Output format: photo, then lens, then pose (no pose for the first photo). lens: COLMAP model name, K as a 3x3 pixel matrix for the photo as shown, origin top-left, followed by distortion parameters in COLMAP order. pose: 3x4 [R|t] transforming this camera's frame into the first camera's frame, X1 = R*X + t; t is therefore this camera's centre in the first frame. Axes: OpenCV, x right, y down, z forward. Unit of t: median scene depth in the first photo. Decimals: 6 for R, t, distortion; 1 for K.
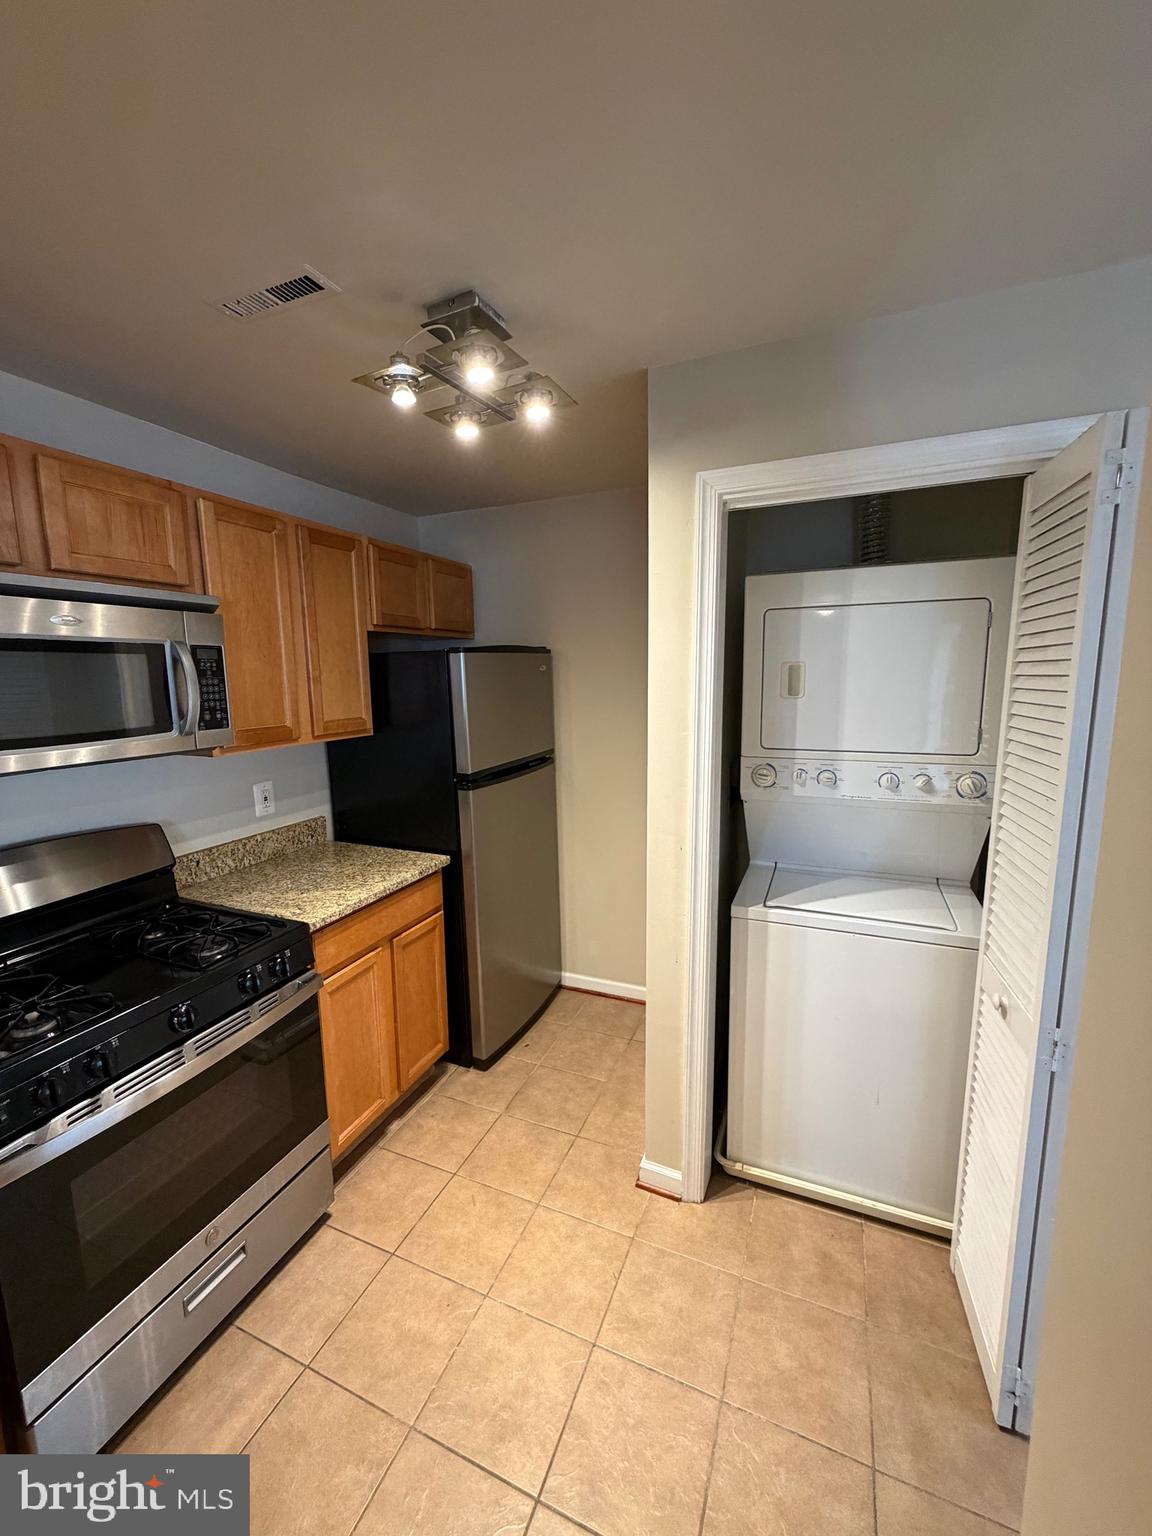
lens RADIAL K [[615.0, 0, 573.6], [0, 615.0, 760.7], [0, 0, 1]] dist [0.000810, 0.000055]
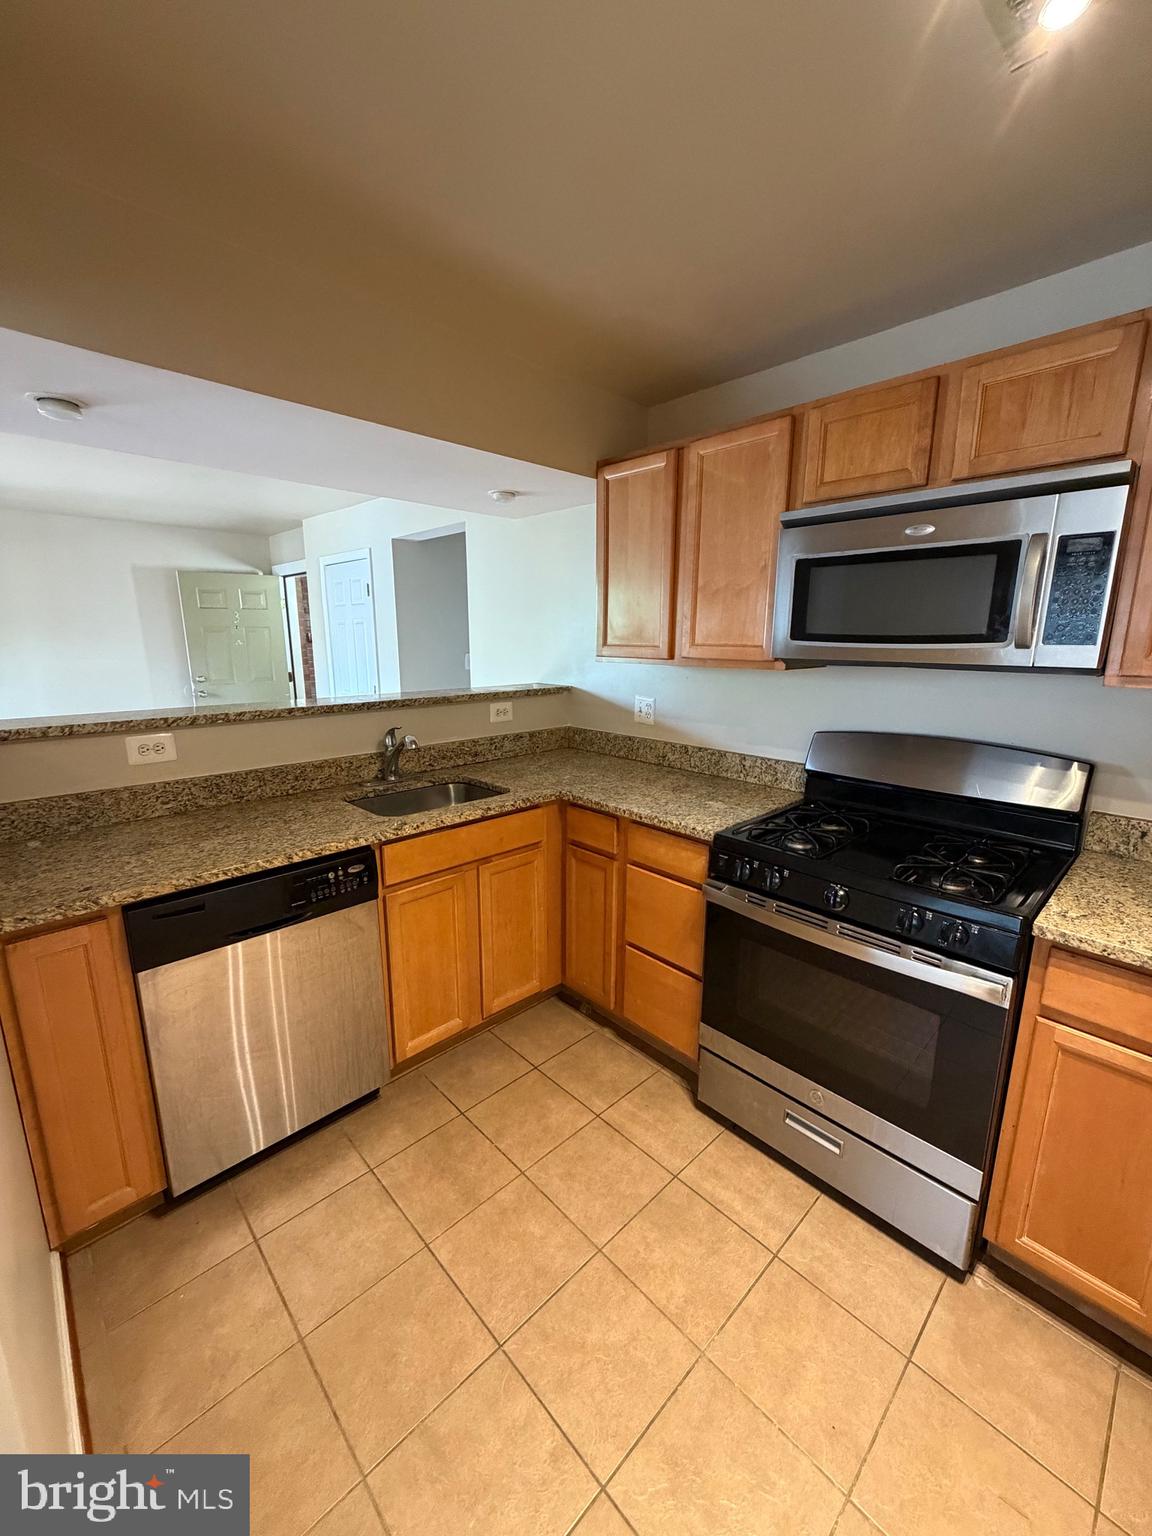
lens RADIAL K [[610.5, 0, 575.6], [0, 610.5, 763.9], [0, 0, 1]] dist [-0.000155, -0.000060]
pose [[-0.394797, 0.202462, -0.896183, 0.320011], [-0.129820, 0.953339, 0.272564, -0.030327], [0.909551, 0.223950, -0.350092, 0.610052]]
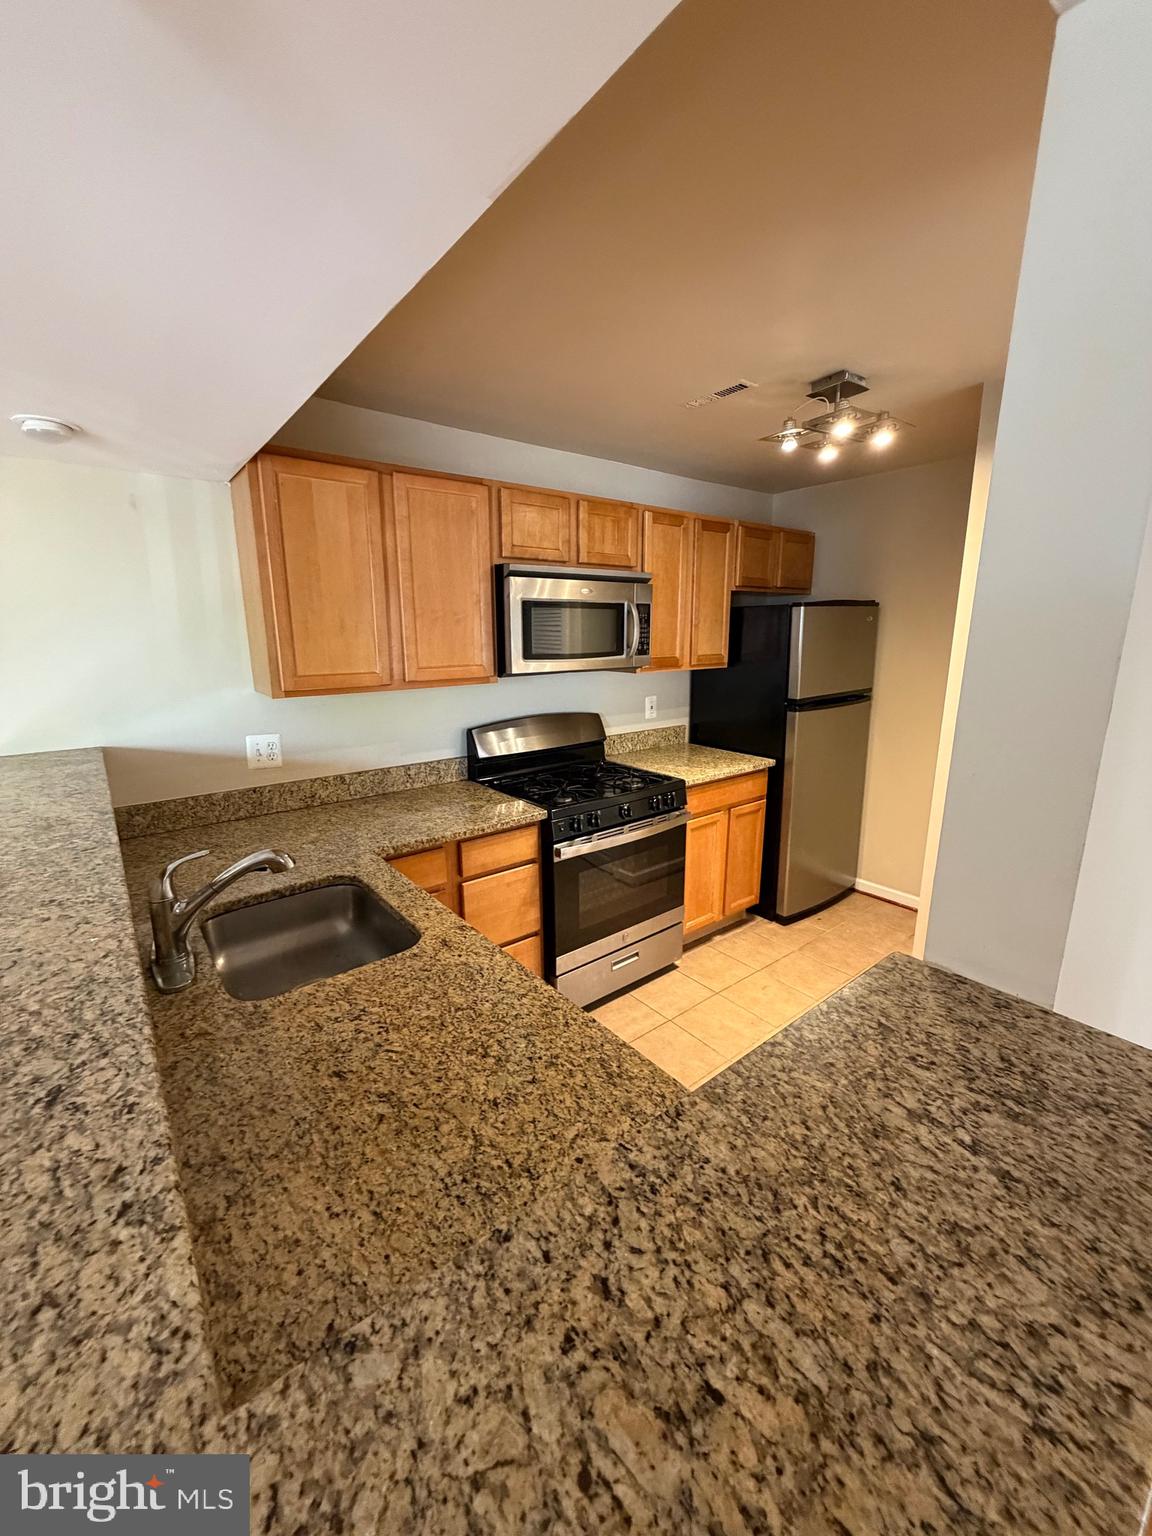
lens RADIAL K [[610.5, 0, 575.6], [0, 610.5, 763.9], [0, 0, 1]] dist [-0.000155, -0.000060]
pose [[0.878367, 0.113436, -0.464332, 0.041599], [-0.075106, 0.992119, 0.100297, 0.071753], [0.472050, -0.053223, 0.879964, -0.443792]]
